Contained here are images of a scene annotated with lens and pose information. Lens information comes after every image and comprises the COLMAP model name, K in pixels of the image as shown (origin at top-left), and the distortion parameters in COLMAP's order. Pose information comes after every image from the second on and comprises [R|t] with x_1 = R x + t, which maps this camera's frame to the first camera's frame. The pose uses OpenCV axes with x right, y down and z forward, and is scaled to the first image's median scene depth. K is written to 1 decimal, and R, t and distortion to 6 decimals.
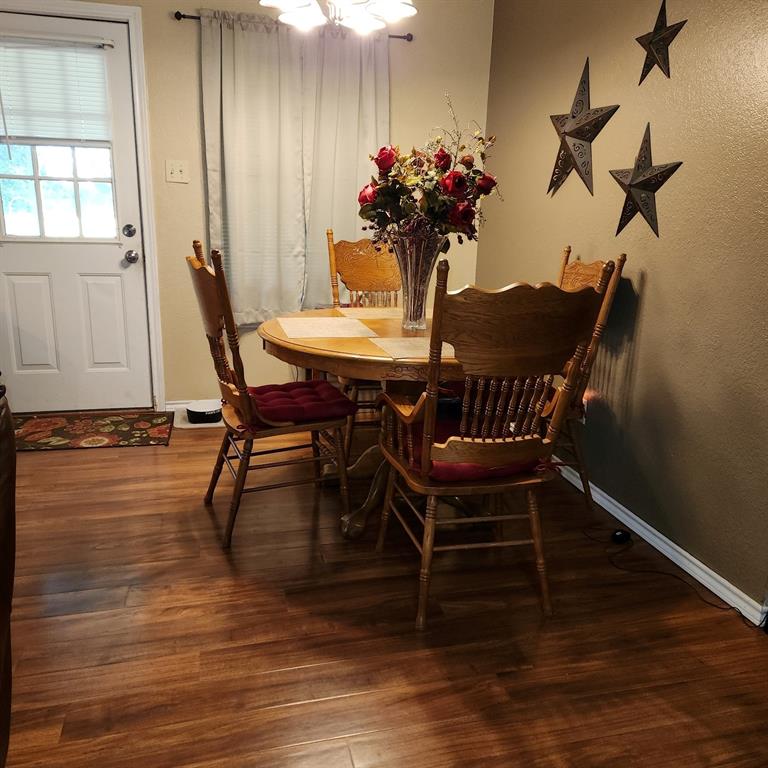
lens RADIAL K [[691.0, 0, 381.4], [0, 691.0, 382.5], [0, 0, 1]] dist [0.084241, -0.068059]
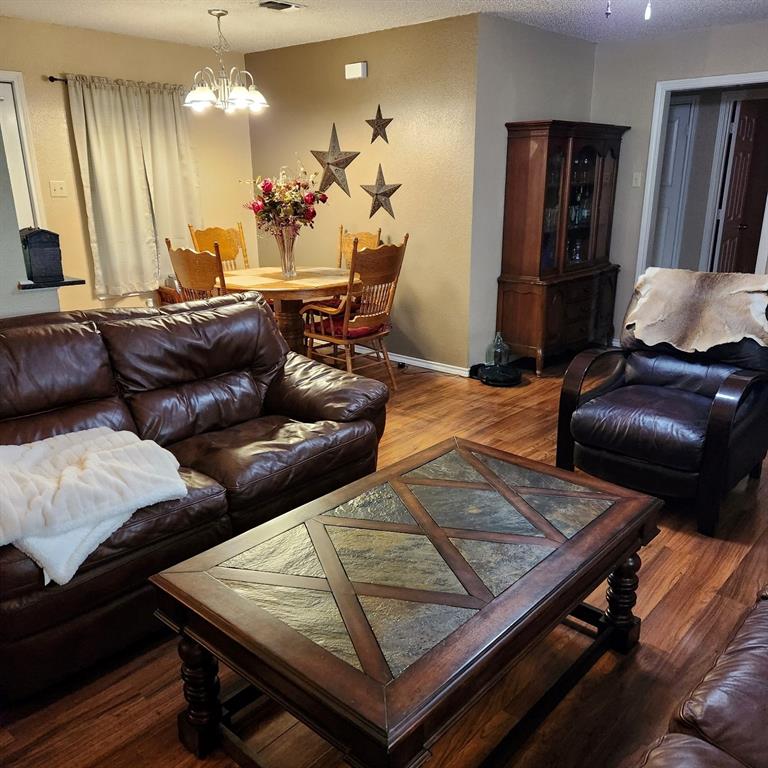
lens RADIAL K [[691.0, 0, 399.4], [0, 691.0, 383.6], [0, 0, 1]] dist [0.084241, -0.068059]
pose [[0.828307, -0.194594, 0.525396, -0.726782], [0.168794, 0.980850, 0.097173, 0.071437], [-0.534244, 0.008194, 0.845291, -0.708482]]
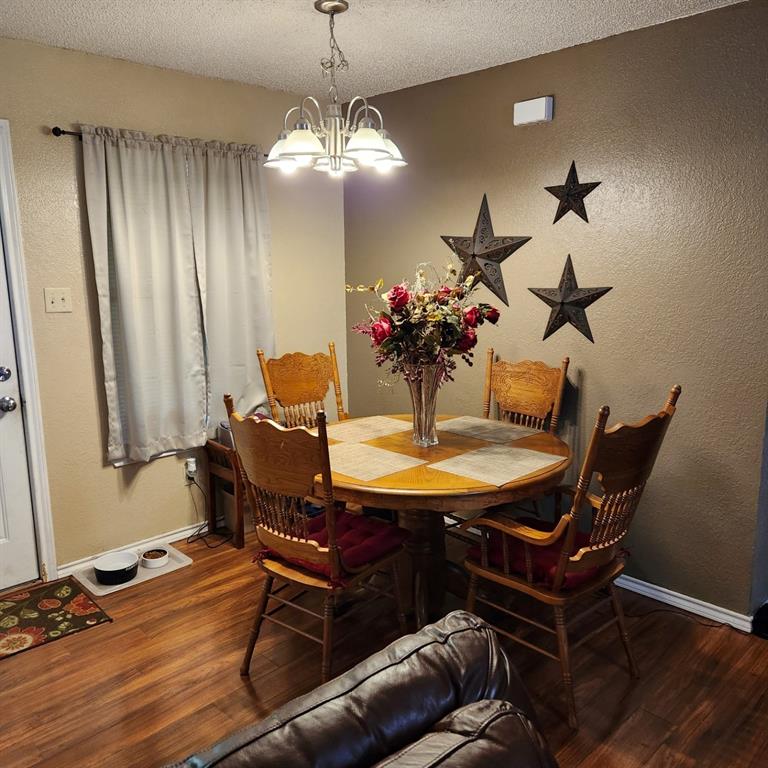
lens RADIAL K [[691.0, 0, 383.7], [0, 691.0, 382.0], [0, 0, 1]] dist [0.084241, -0.068059]
pose [[0.867114, -0.128289, 0.481306, -0.504620], [0.160261, 0.986740, -0.025715, -0.155103], [-0.471624, 0.099432, 0.876176, 0.082488]]
